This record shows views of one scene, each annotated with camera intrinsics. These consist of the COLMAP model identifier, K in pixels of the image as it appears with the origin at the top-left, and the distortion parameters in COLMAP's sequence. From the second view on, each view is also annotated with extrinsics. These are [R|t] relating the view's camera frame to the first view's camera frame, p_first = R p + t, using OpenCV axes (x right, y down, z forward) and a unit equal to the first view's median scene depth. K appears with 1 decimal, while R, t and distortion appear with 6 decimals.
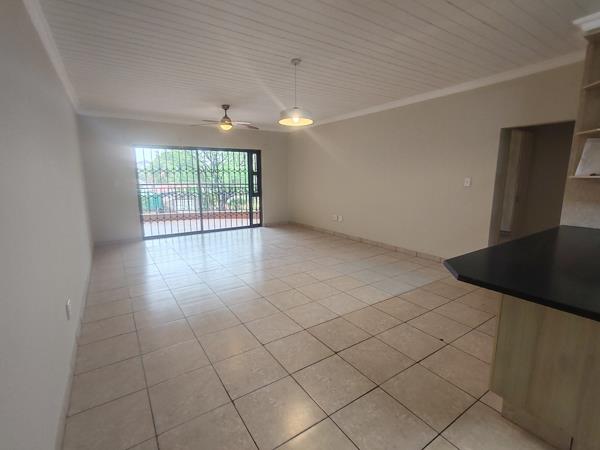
lens RADIAL K [[287.3, 0, 297.7], [0, 287.3, 224.3], [0, 0, 1]] dist [-0.002702, 0.000161]
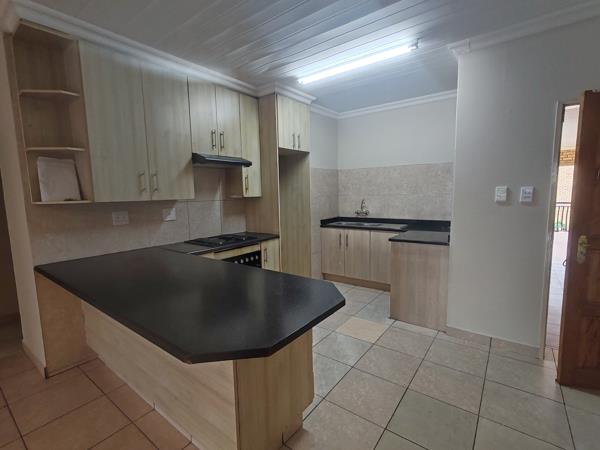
lens RADIAL K [[287.3, 0, 297.7], [0, 287.3, 224.3], [0, 0, 1]] dist [-0.002702, 0.000161]
pose [[-0.330604, -0.091988, 0.939276, -0.013111], [0.187281, 0.969052, 0.160823, -0.088782], [-0.925001, 0.229078, -0.303145, 0.509621]]
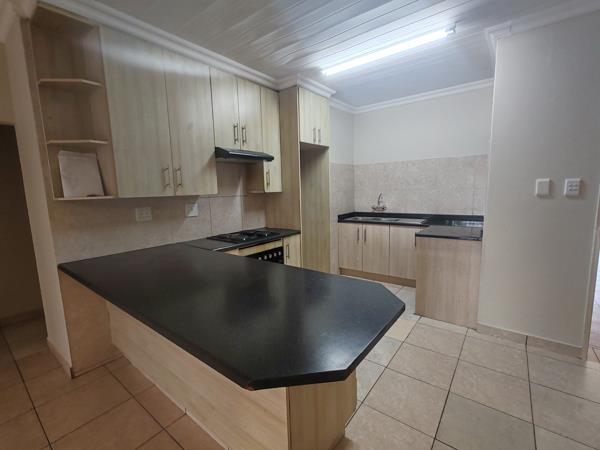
lens RADIAL K [[273.6, 0, 300.0], [0, 273.6, 225.0], [0, 0, 1]] dist [-0.003656, 0.000020]
pose [[-0.320837, -0.109656, 0.940765, 0.068381], [0.193644, 0.964699, 0.178486, -0.091722], [-0.927128, 0.239439, -0.288277, 0.548883]]
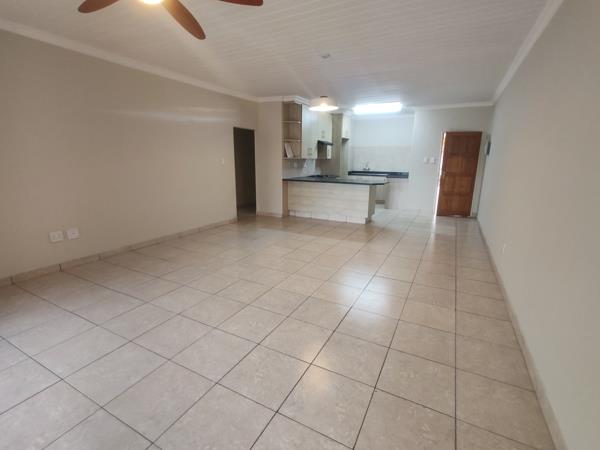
lens RADIAL K [[276.9, 0, 320.9], [0, 276.9, 206.4], [0, 0, 1]] dist [0.135160, 0.000011]
pose [[-0.505609, -0.149620, 0.849690, -1.042915], [0.138028, 0.958135, 0.250849, -0.272916], [-0.851650, 0.244113, -0.463790, 1.632814]]
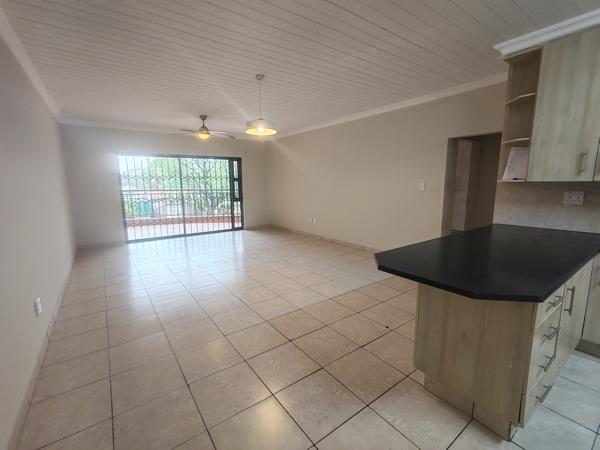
lens RADIAL K [[273.6, 0, 300.0], [0, 273.6, 225.0], [0, 0, 1]] dist [-0.003656, 0.000020]
pose [[0.998961, -0.010355, 0.044387, 0.094861], [0.010891, 0.999870, -0.011863, 0.012065], [-0.044258, 0.012334, 0.998944, -0.041486]]
